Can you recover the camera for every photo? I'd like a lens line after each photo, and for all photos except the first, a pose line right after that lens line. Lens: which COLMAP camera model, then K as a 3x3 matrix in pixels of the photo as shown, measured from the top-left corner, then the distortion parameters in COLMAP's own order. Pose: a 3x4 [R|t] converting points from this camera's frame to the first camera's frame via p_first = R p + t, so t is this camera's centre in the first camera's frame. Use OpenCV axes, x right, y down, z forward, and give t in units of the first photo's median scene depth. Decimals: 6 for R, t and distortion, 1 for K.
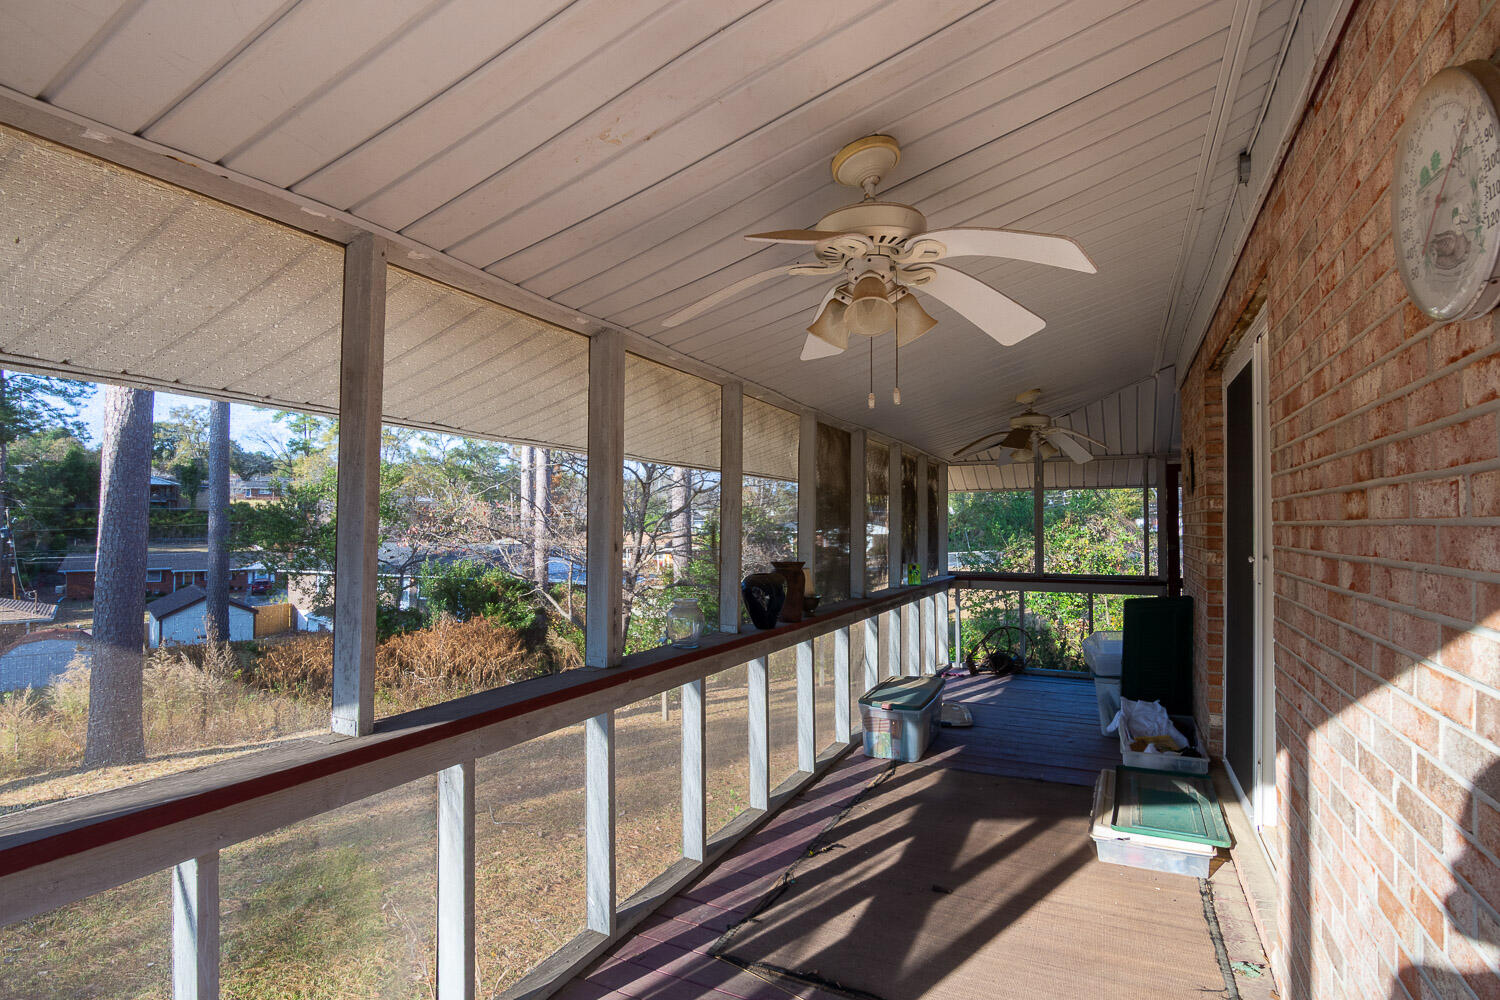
lens RADIAL K [[744.3, 0, 749.1], [0, 744.3, 507.2], [0, 0, 1]] dist [0.004969, -0.000860]
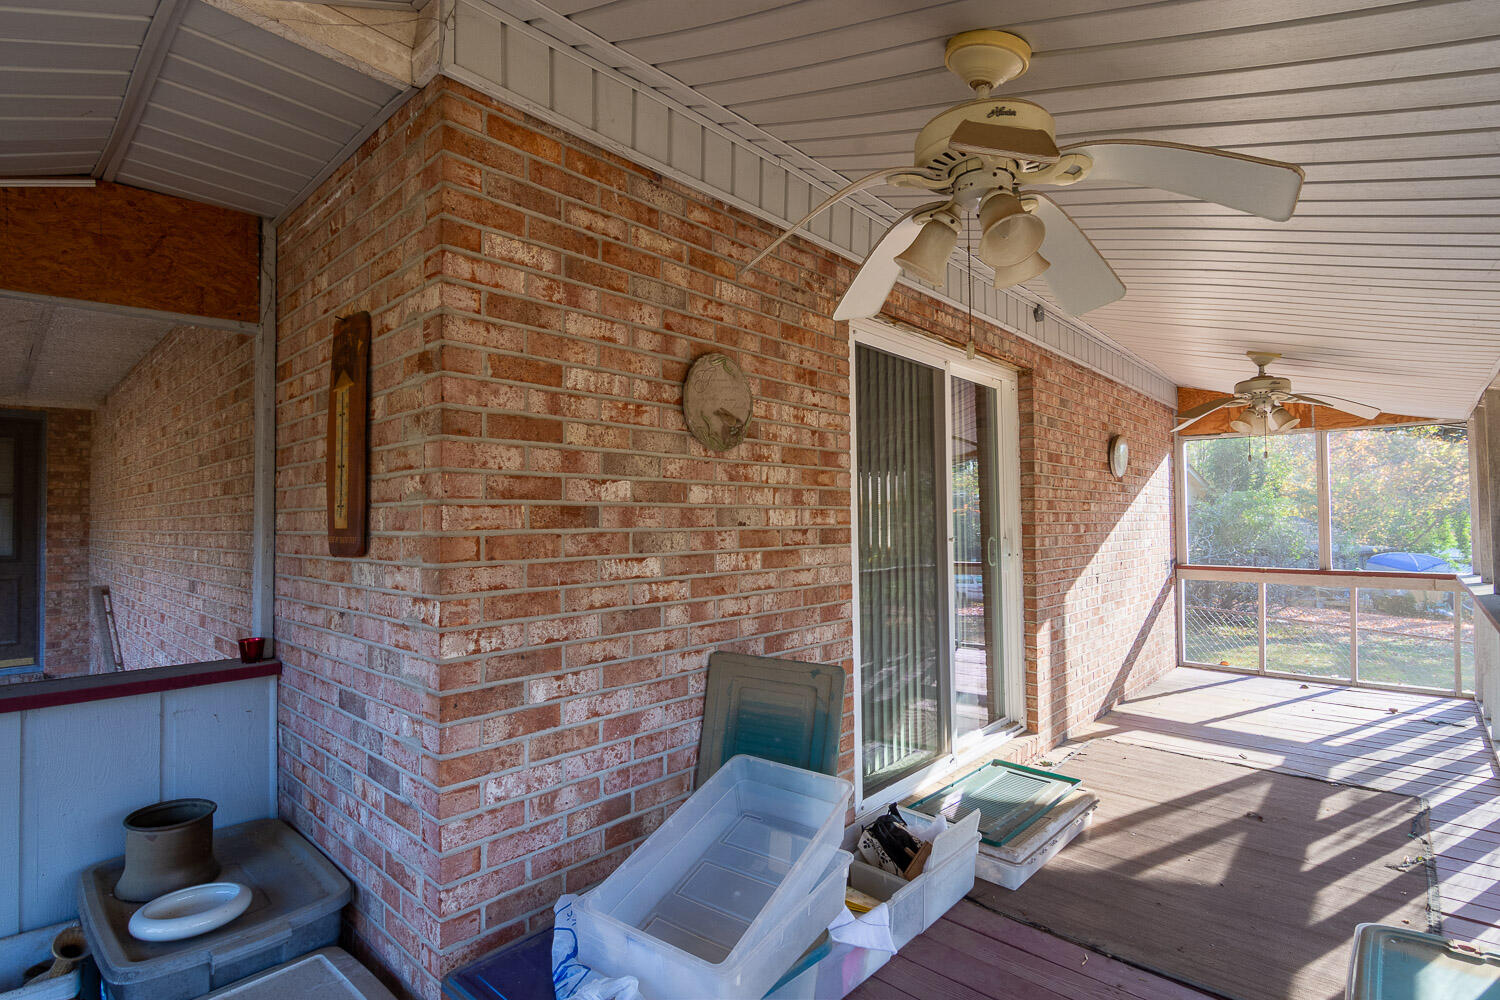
lens RADIAL K [[744.3, 0, 752.2], [0, 744.3, 501.4], [0, 0, 1]] dist [0.004969, -0.000860]
pose [[-0.961572, 0.006455, 0.274478, 0.636545], [-0.005511, 0.999068, -0.042801, 0.057858], [-0.274499, -0.042669, -0.960640, 2.175913]]
